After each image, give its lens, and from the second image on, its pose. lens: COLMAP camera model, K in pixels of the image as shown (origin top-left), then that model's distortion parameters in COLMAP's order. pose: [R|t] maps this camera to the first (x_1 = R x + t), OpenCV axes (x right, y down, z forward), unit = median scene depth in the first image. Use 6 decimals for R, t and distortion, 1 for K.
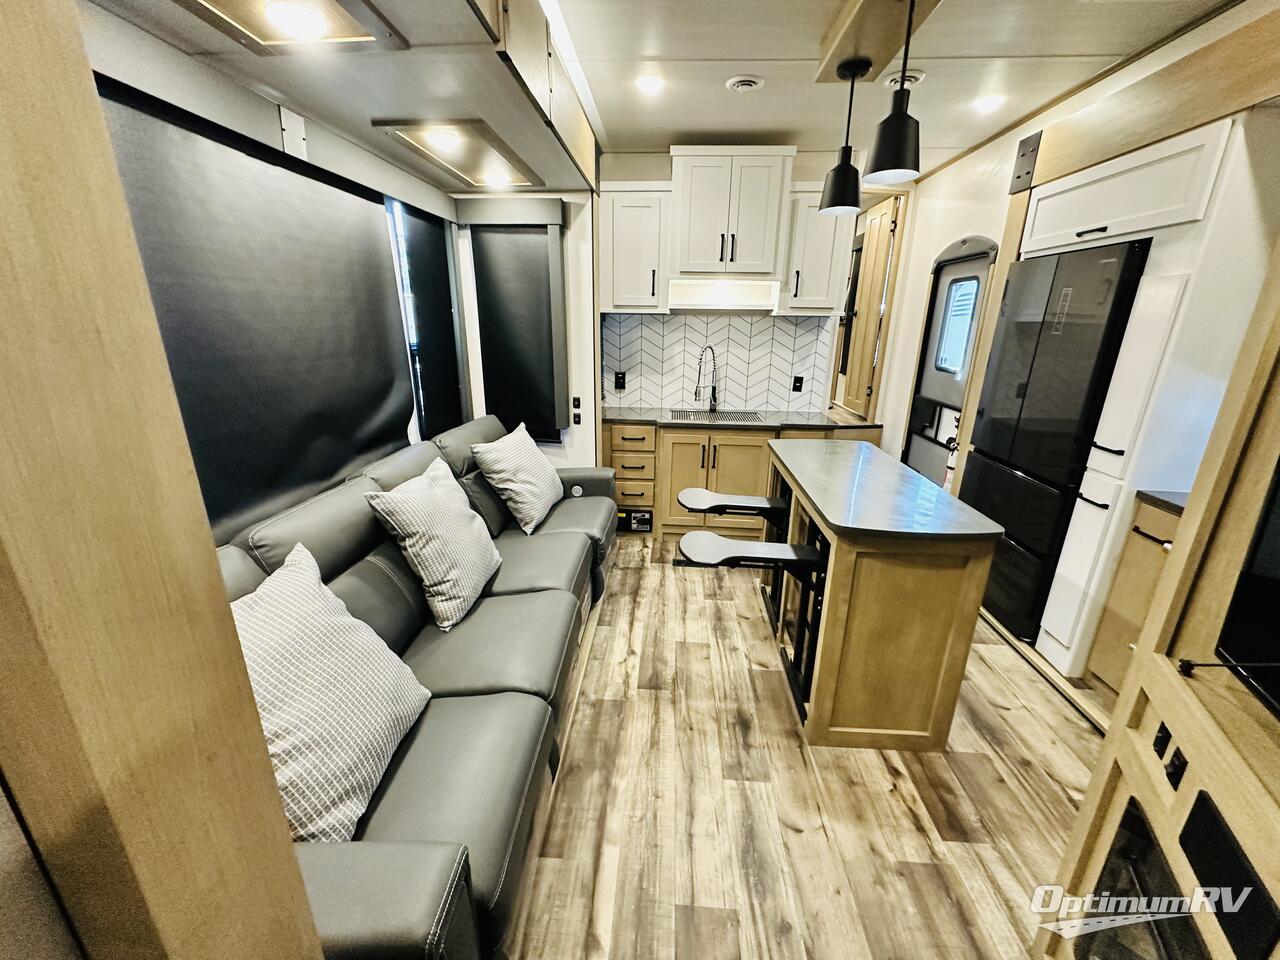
lens RADIAL K [[511.4, 0, 645.4], [0, 511.4, 469.8], [0, 0, 1]] dist [-0.003799, 0.000491]
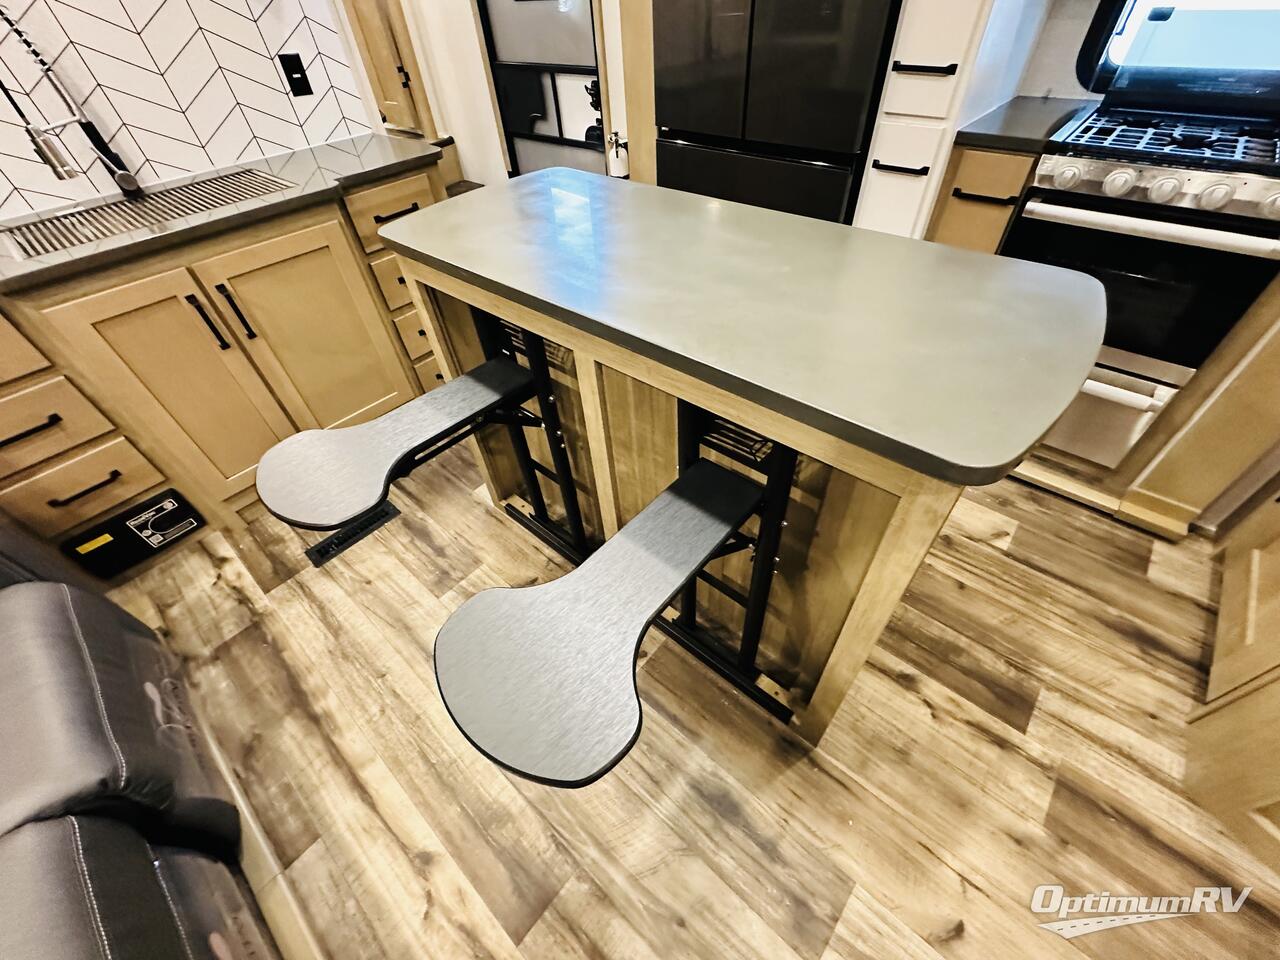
lens RADIAL K [[511.4, 0, 646.4], [0, 511.4, 480.7], [0, 0, 1]] dist [-0.003799, 0.000491]
pose [[0.609107, -0.596134, 0.523080, 0.039725], [0.283590, 0.779655, 0.558314, -0.058290], [-0.740652, -0.191732, 0.643951, 0.472413]]
